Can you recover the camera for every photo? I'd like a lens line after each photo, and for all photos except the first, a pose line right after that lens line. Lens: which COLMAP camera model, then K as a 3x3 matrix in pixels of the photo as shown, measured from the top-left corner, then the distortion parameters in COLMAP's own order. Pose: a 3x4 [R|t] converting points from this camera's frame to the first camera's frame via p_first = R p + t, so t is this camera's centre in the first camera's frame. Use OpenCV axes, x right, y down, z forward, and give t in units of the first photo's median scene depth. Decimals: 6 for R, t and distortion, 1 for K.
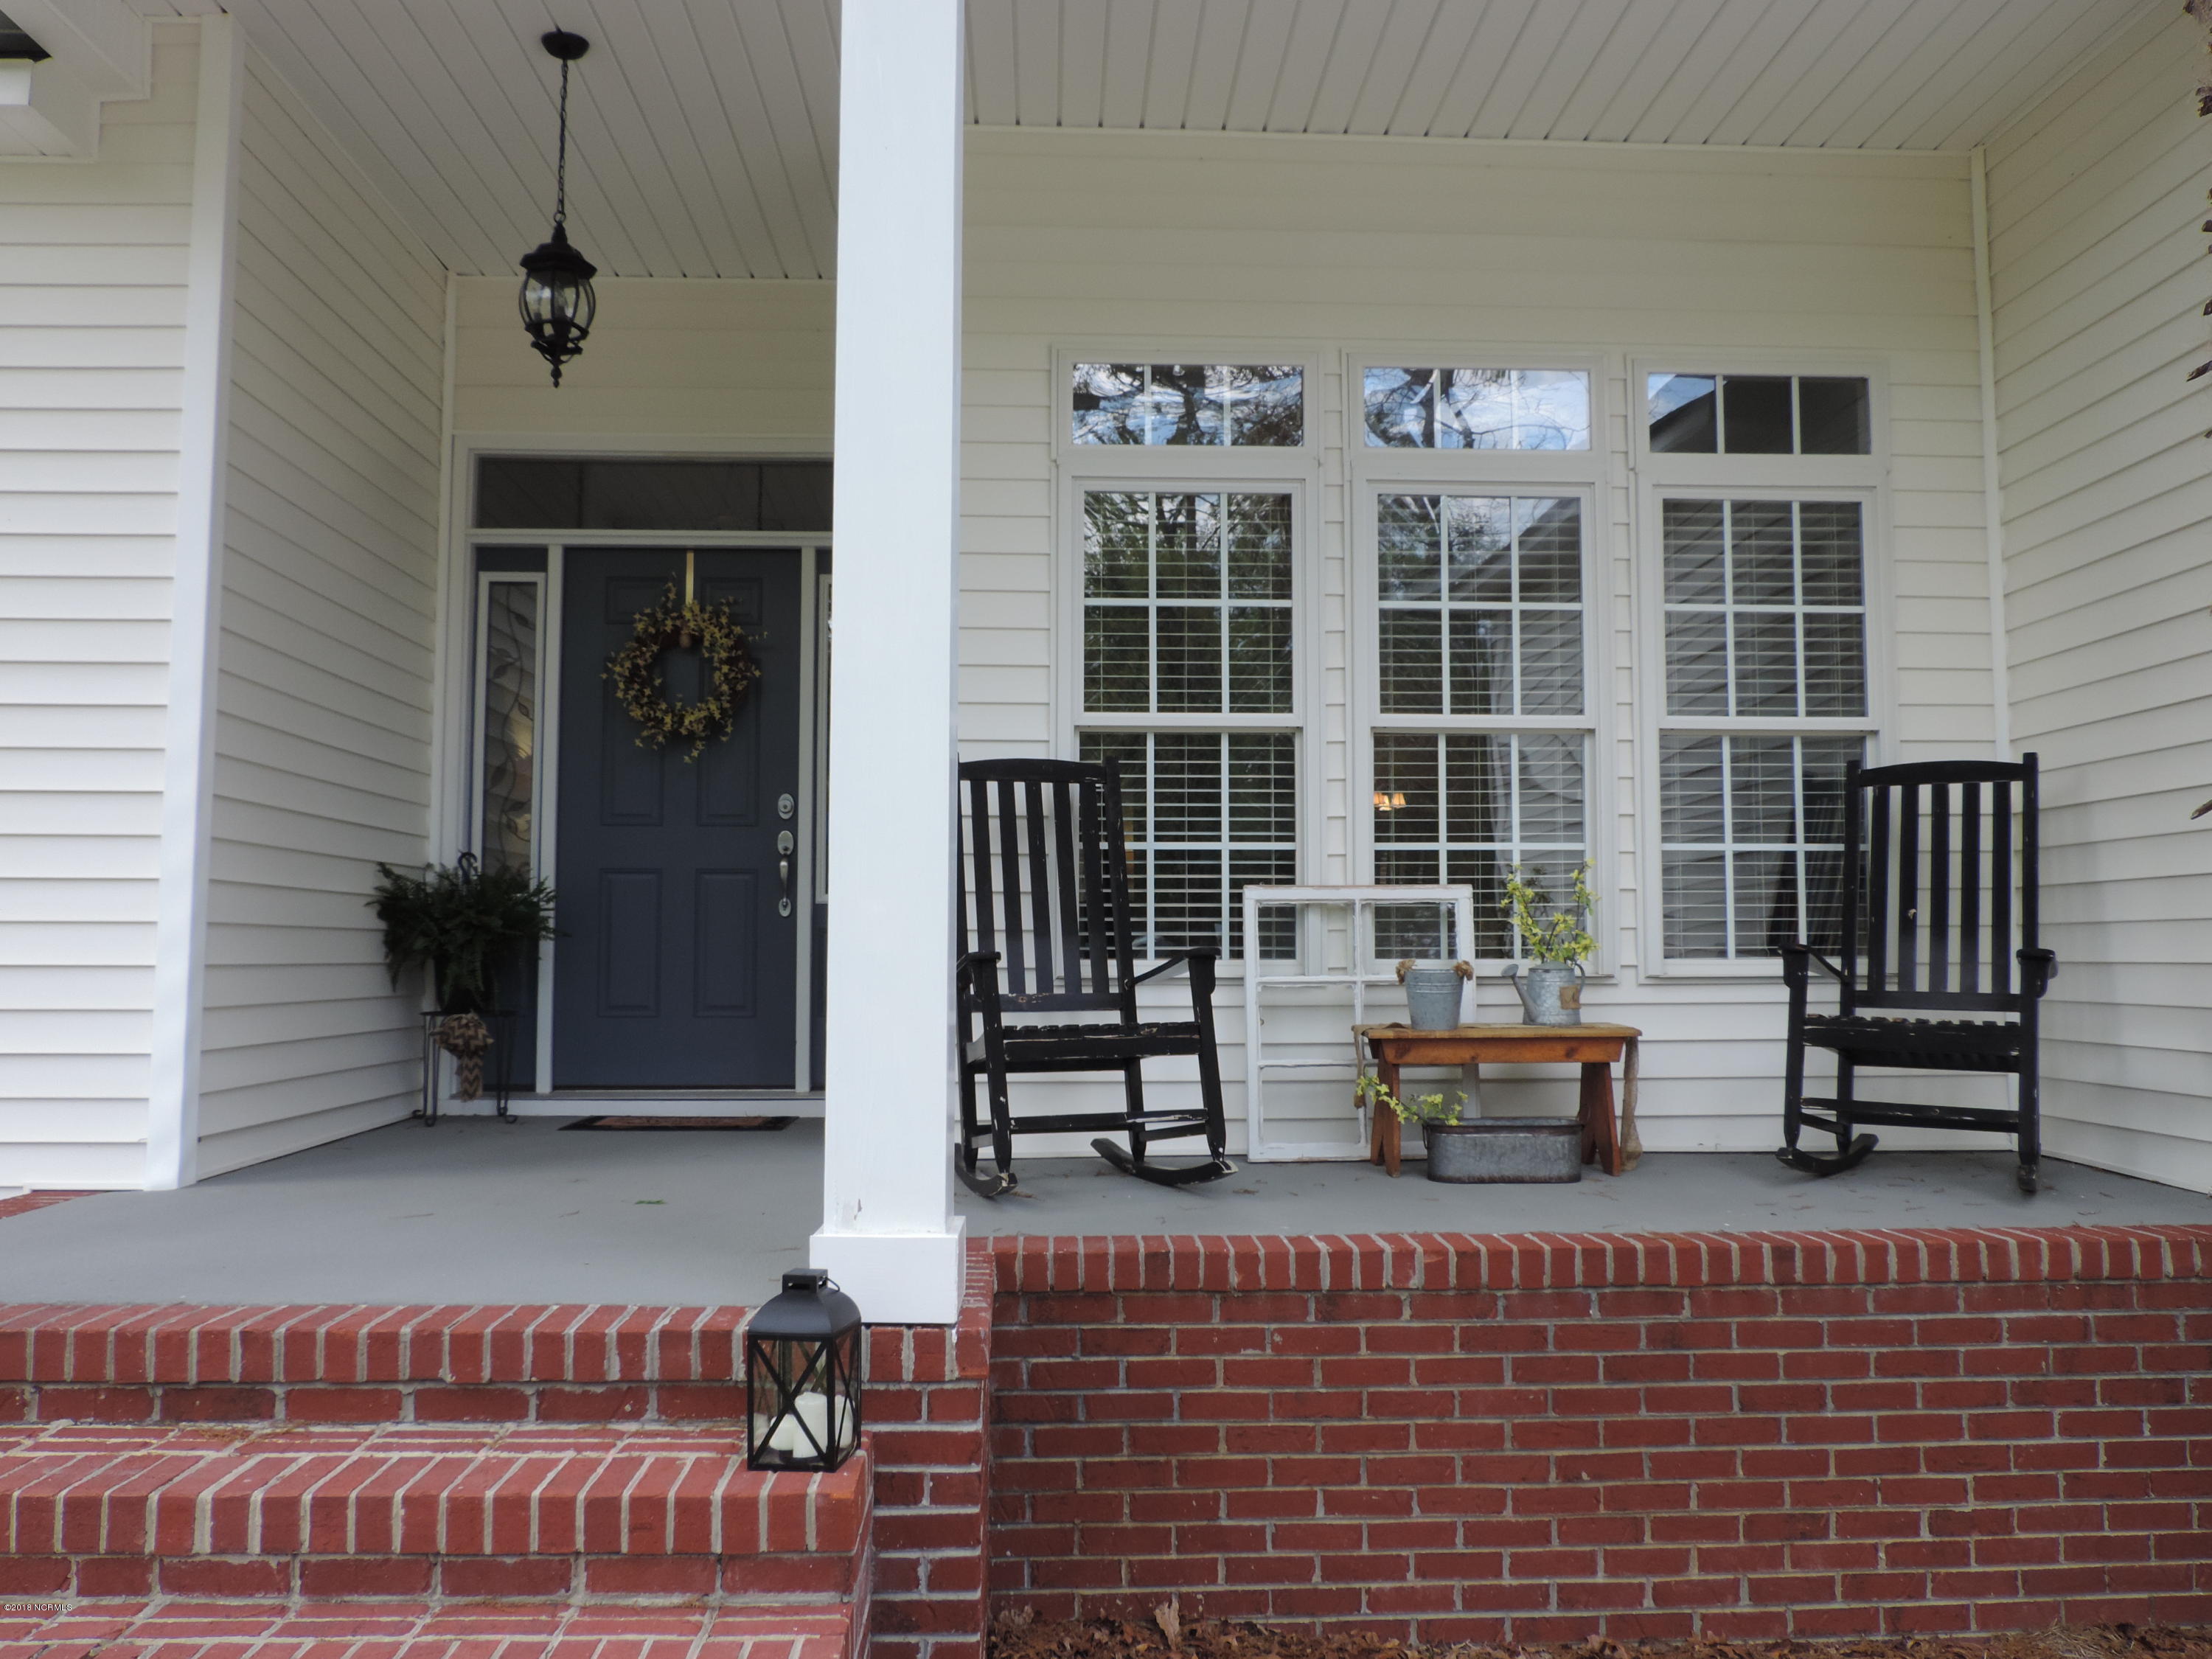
lens RADIAL K [[1764.7, 0, 1110.1], [0, 1764.7, 823.4], [0, 0, 1]] dist [-0.031466, -0.002780]
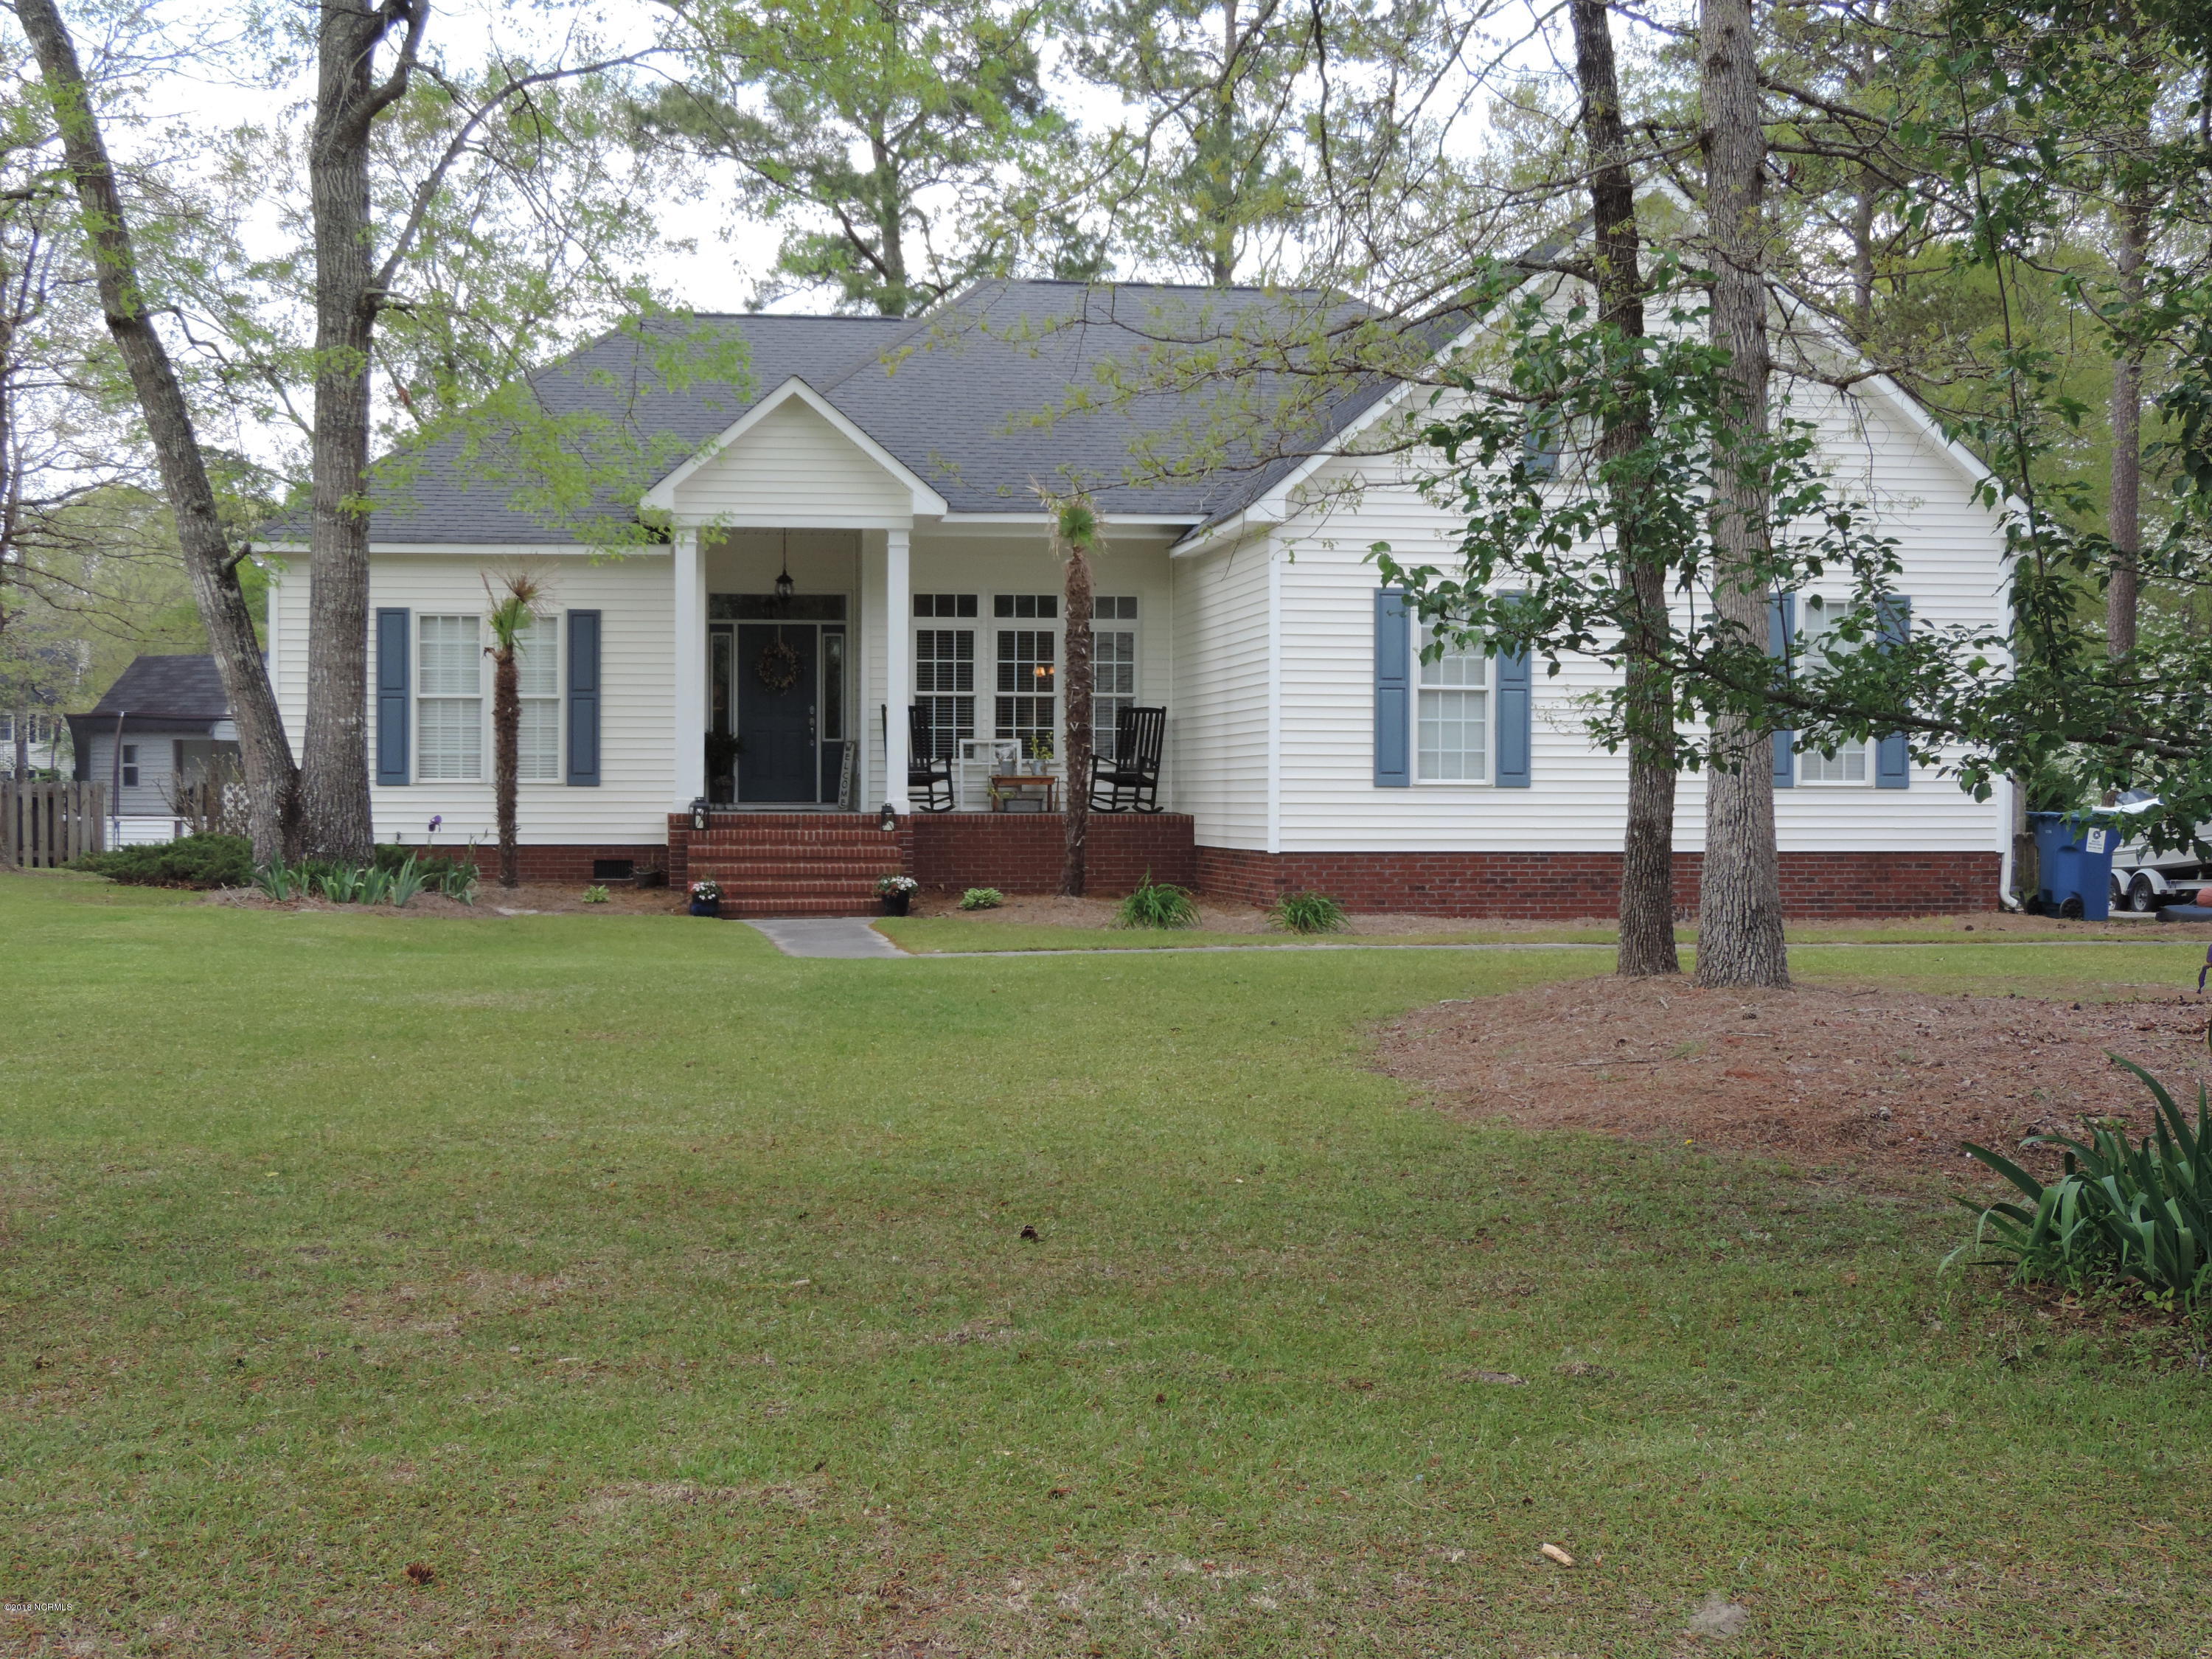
lens RADIAL K [[3004.8, 0, 1108.7], [0, 3004.8, 829.7], [0, 0, 1]] dist [0.003651, 0.000000]
pose [[0.992701, 0.004659, 0.120510, -0.370003], [-0.013893, 0.997019, 0.075894, -0.255828], [-0.119798, -0.077014, 0.989807, -5.264635]]
